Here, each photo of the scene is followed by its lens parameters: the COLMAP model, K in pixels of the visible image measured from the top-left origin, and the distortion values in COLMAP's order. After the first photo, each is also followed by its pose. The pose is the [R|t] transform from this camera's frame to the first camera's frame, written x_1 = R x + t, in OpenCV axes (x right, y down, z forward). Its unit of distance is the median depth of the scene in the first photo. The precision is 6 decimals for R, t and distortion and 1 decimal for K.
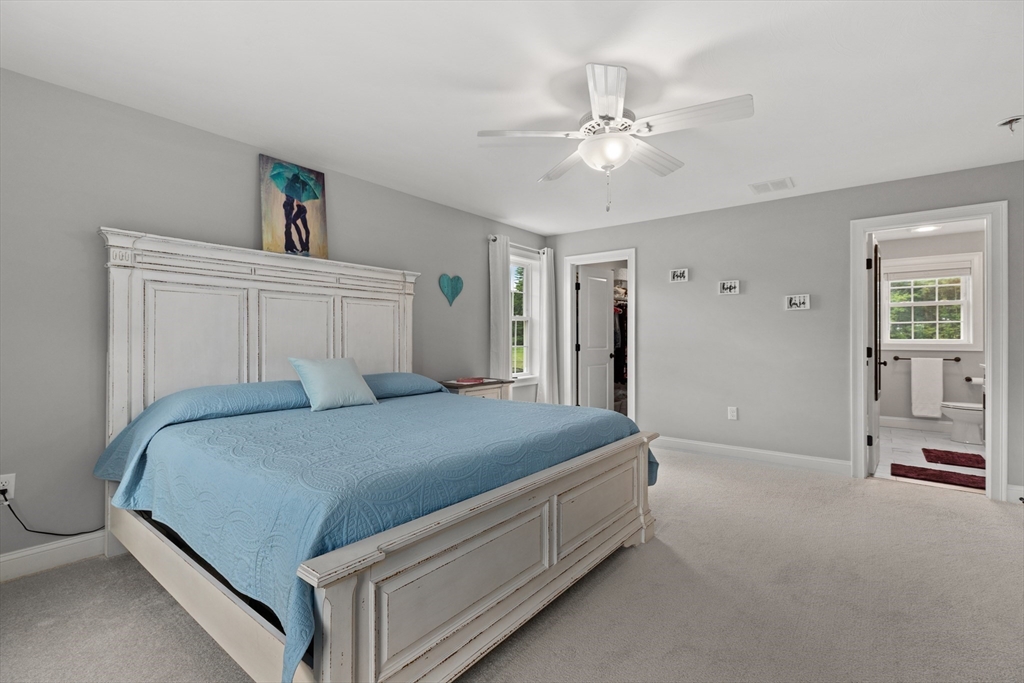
lens RADIAL K [[463.9, 0, 513.4], [0, 463.9, 338.2], [0, 0, 1]] dist [-0.001015, -0.000144]
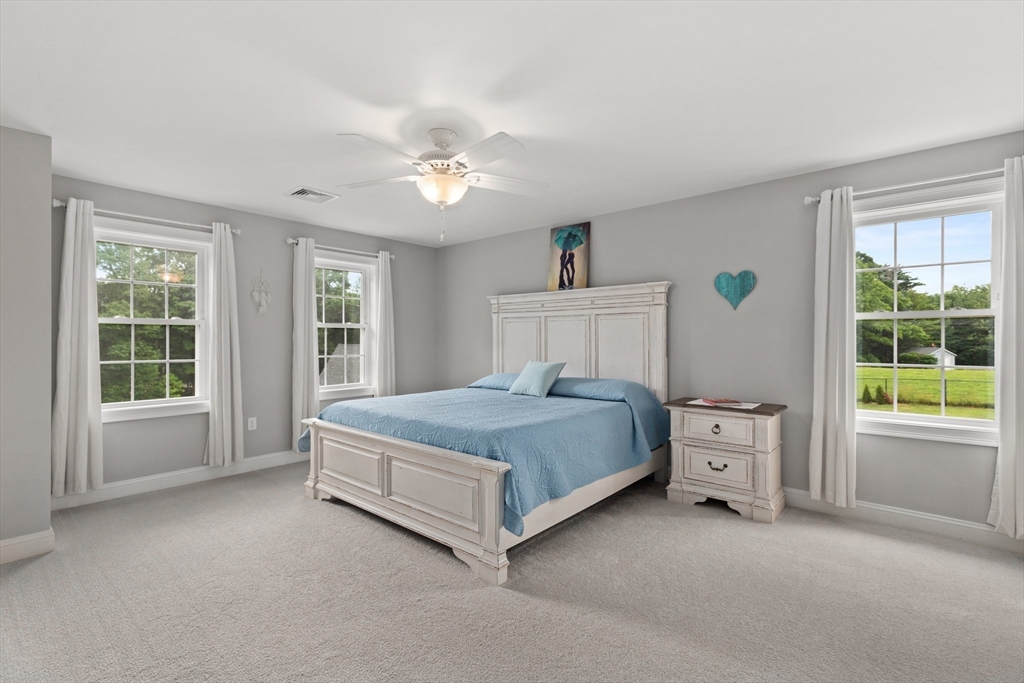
lens RADIAL K [[468.0, 0, 512.3], [0, 468.0, 338.9], [0, 0, 1]] dist [0.003795, -0.000264]
pose [[-0.049846, -0.005534, -0.998742, 0.965970], [0.000386, 0.999984, -0.005560, -0.018429], [0.998757, -0.000662, -0.049843, 0.889706]]
